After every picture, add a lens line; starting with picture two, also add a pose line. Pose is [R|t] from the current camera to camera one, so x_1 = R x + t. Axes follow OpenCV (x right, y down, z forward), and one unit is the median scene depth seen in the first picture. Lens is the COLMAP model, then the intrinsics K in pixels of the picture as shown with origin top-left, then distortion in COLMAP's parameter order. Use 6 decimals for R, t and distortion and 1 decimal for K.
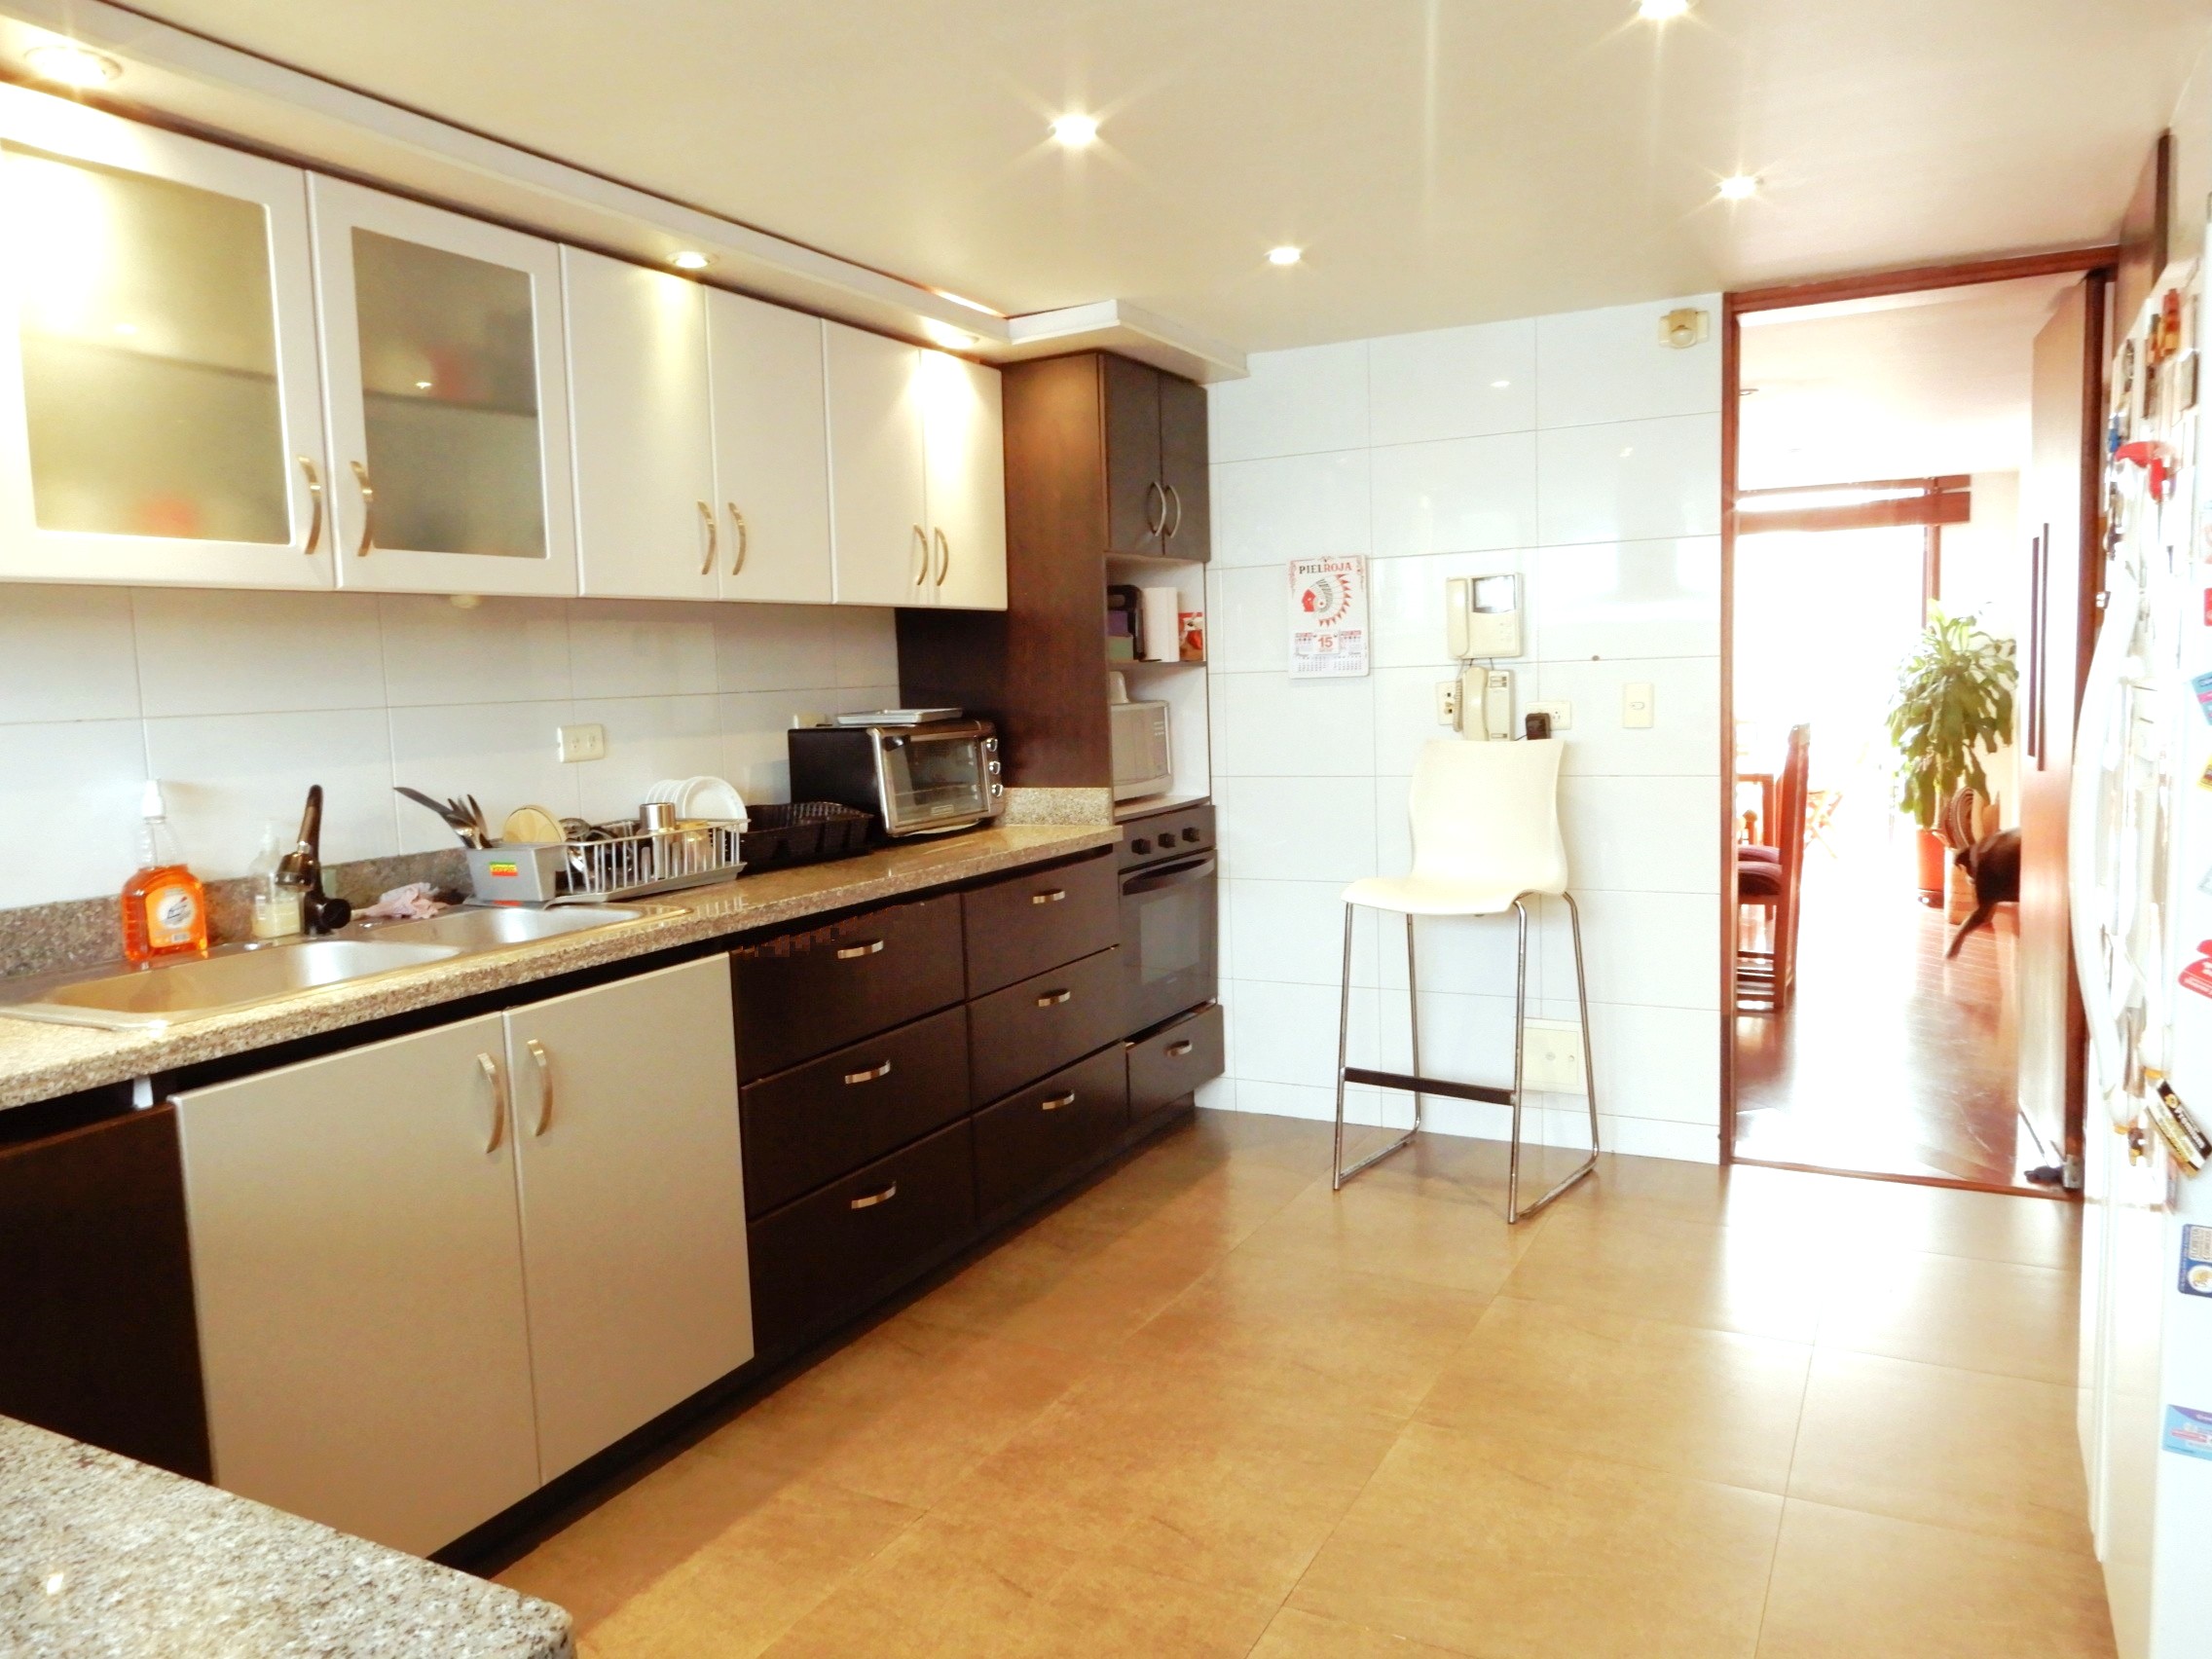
lens RADIAL K [[1580.2, 0, 1113.2], [0, 1580.2, 822.1], [0, 0, 1]] dist [0.012287, -0.004920]
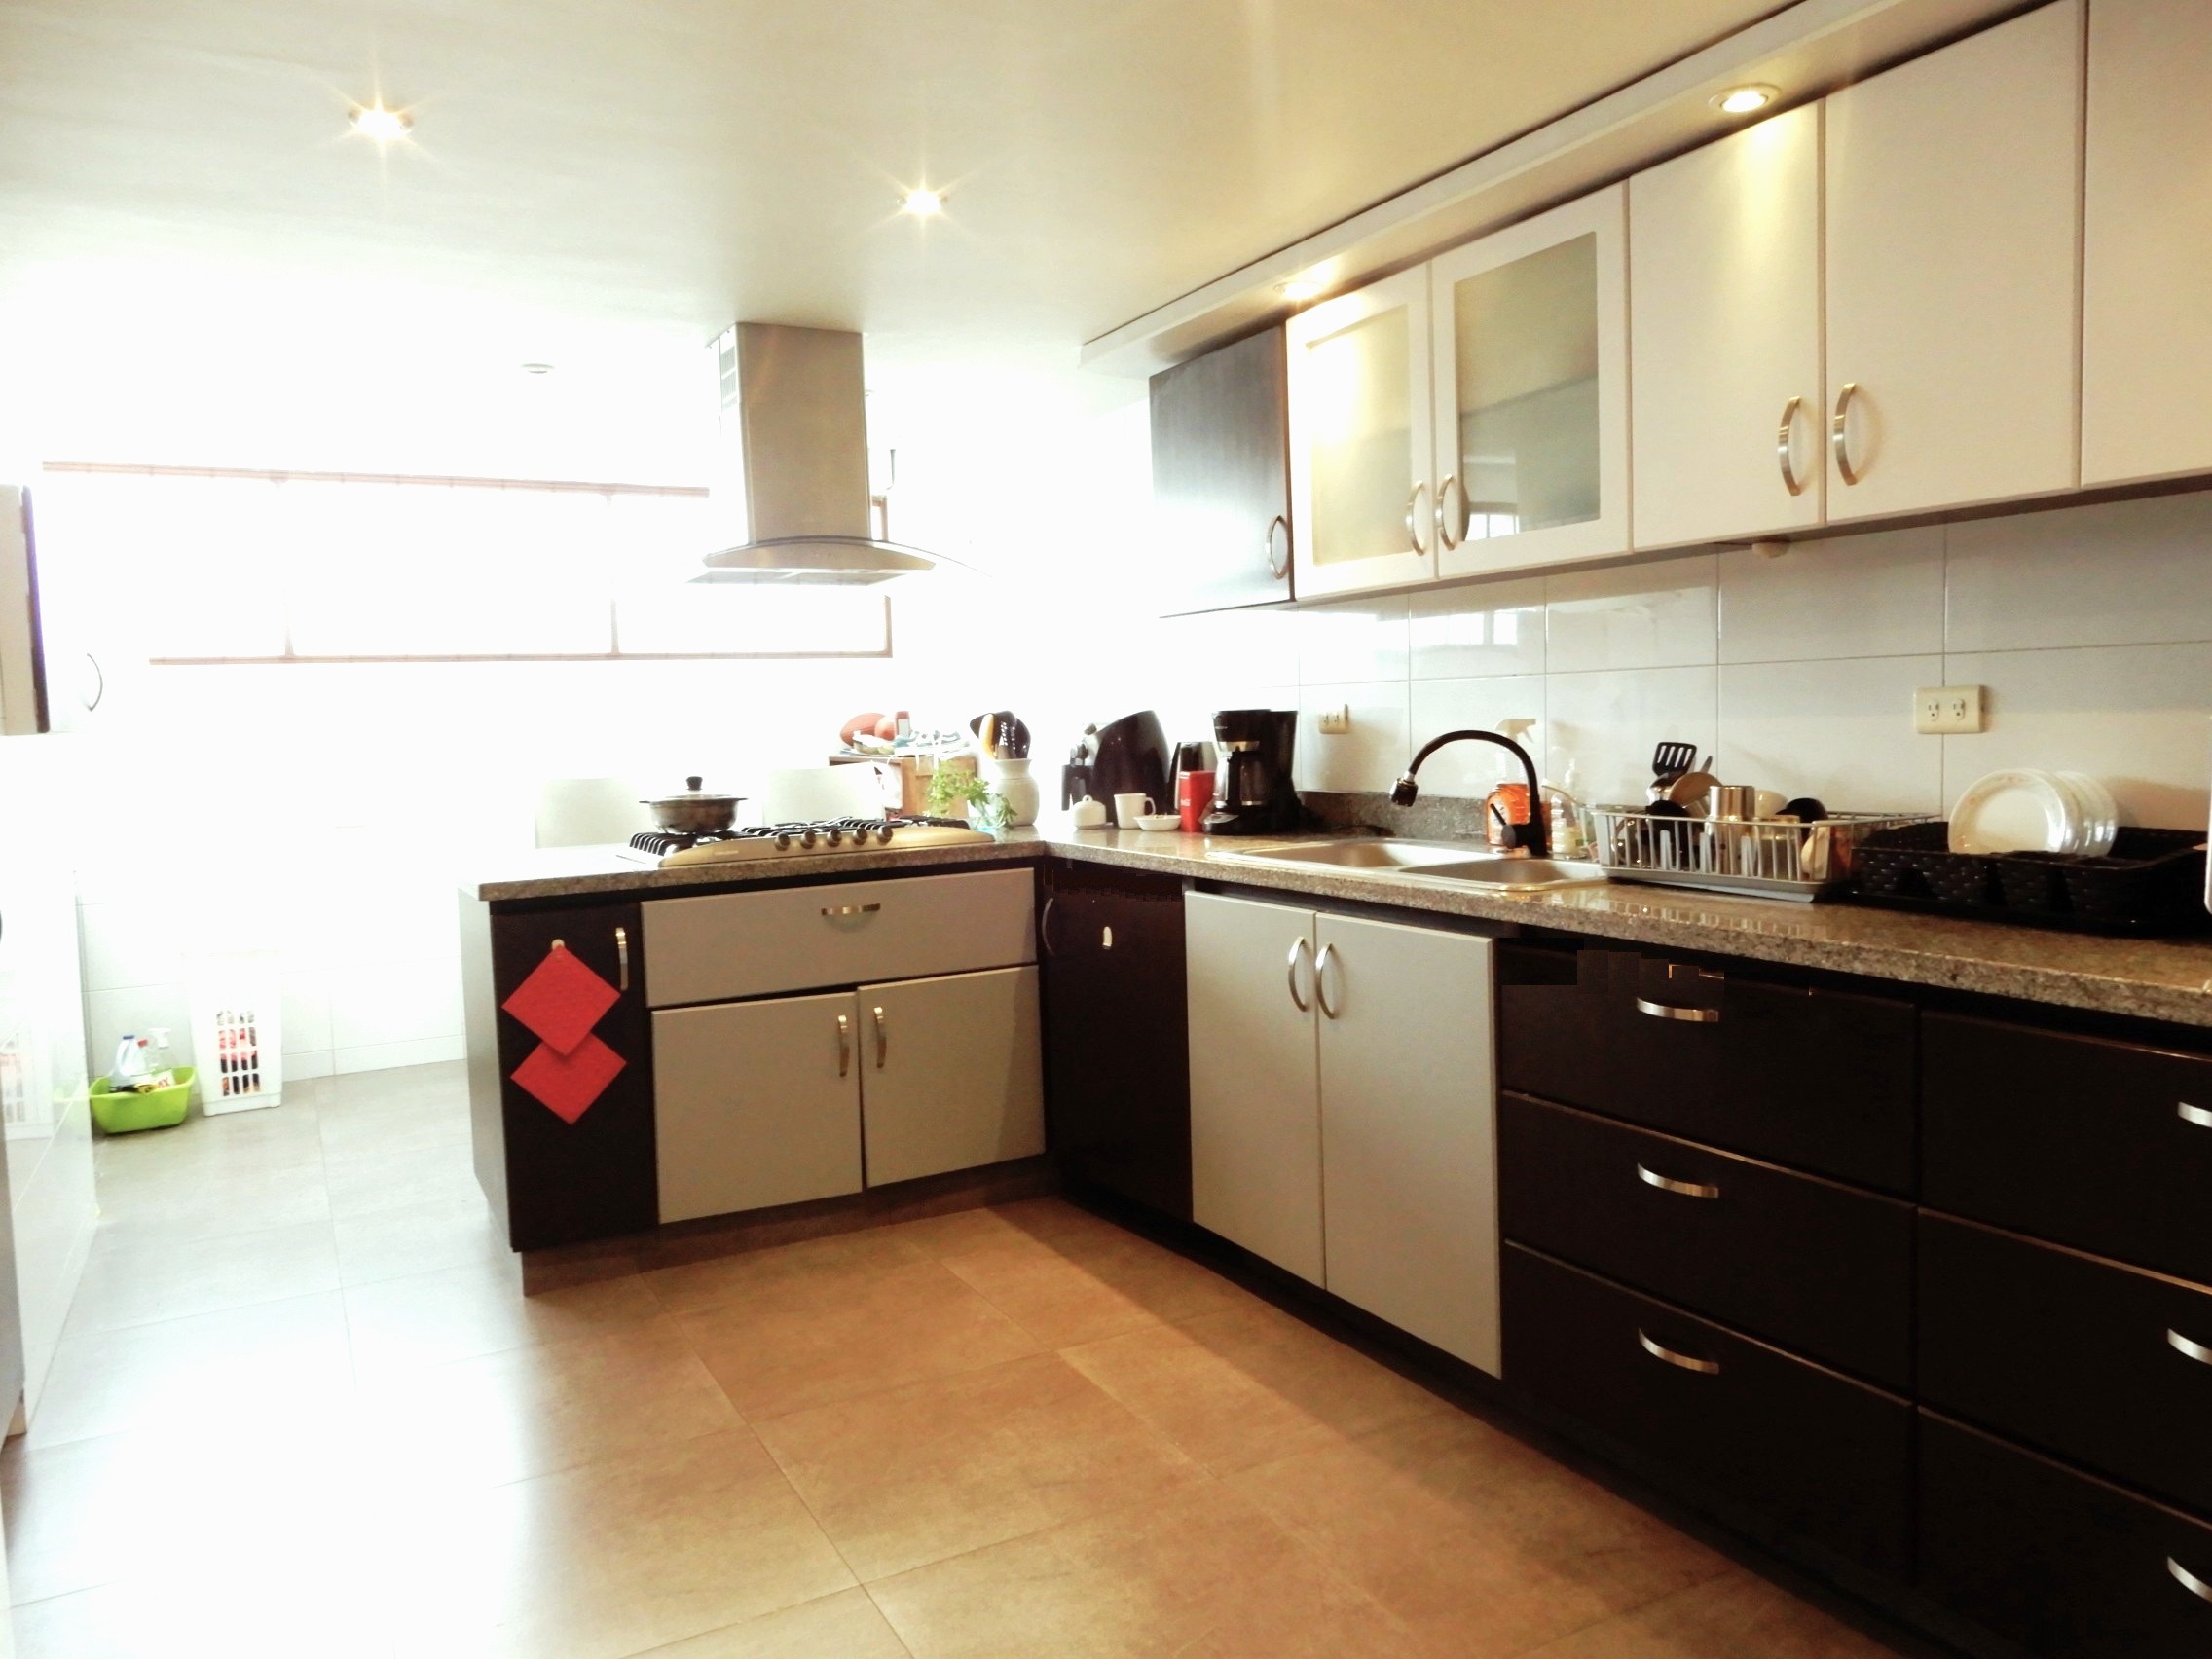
lens RADIAL K [[1580.2, 0, 1114.8], [0, 1580.2, 832.0], [0, 0, 1]] dist [0.012287, -0.004920]
pose [[-0.561878, 0.107202, -0.820244, 0.638824], [-0.033781, 0.987767, 0.152237, -0.114336], [0.826530, 0.113247, -0.551383, 1.315188]]
